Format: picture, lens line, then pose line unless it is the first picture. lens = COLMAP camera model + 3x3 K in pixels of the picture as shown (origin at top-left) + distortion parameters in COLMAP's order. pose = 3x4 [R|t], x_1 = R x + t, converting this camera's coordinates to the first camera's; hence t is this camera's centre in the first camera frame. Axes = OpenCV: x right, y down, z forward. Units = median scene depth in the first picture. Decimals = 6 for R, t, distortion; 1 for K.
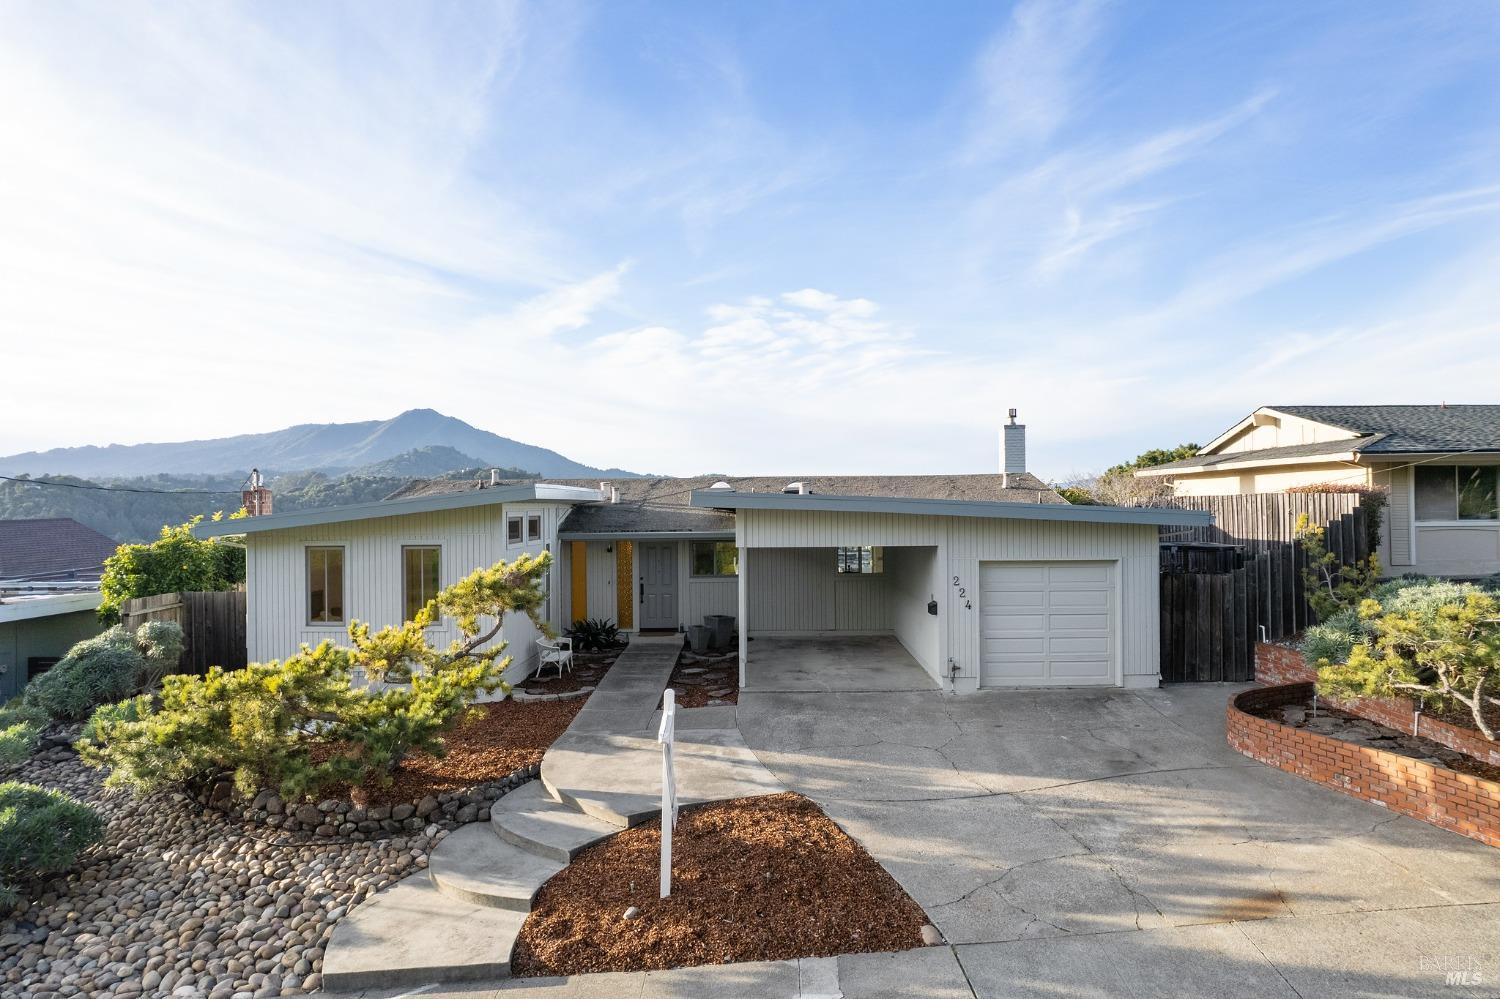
lens RADIAL K [[977.9, 0, 750.0], [0, 977.9, 499.5], [0, 0, 1]] dist [-0.089396, 0.075572]
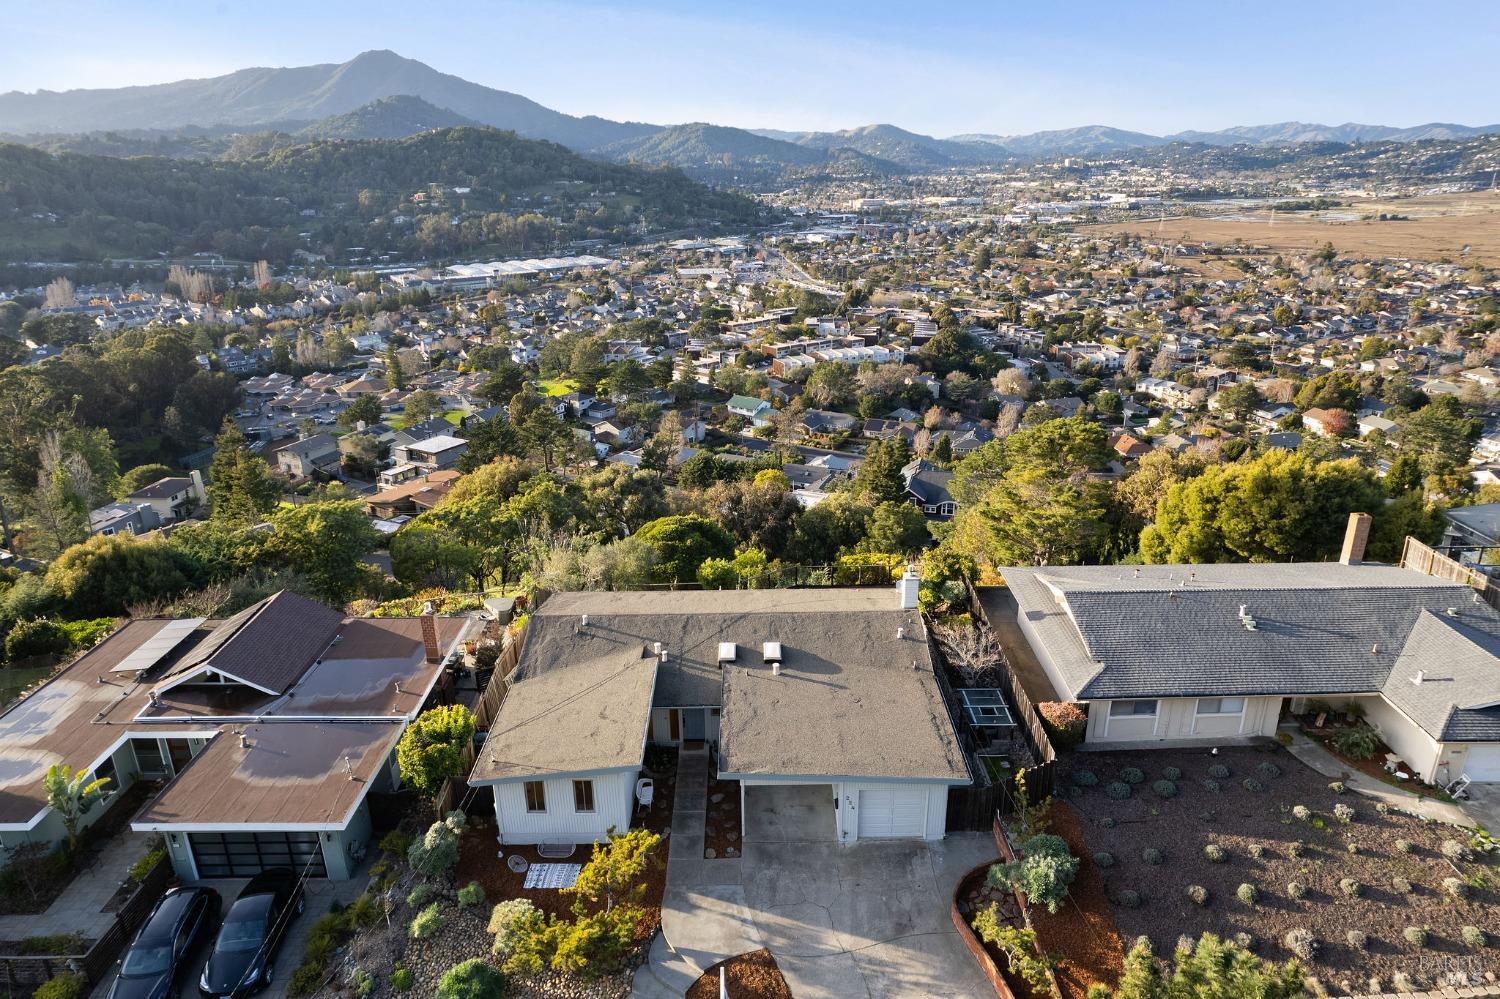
lens RADIAL K [[977.9, 0, 750.0], [0, 977.9, 499.5], [0, 0, 1]] dist [-0.089396, 0.075572]
pose [[0.999868, -0.008852, 0.013605, -0.015660], [0.003292, 0.931375, 0.364046, -1.210269], [-0.015894, -0.363954, 0.931281, -0.651332]]
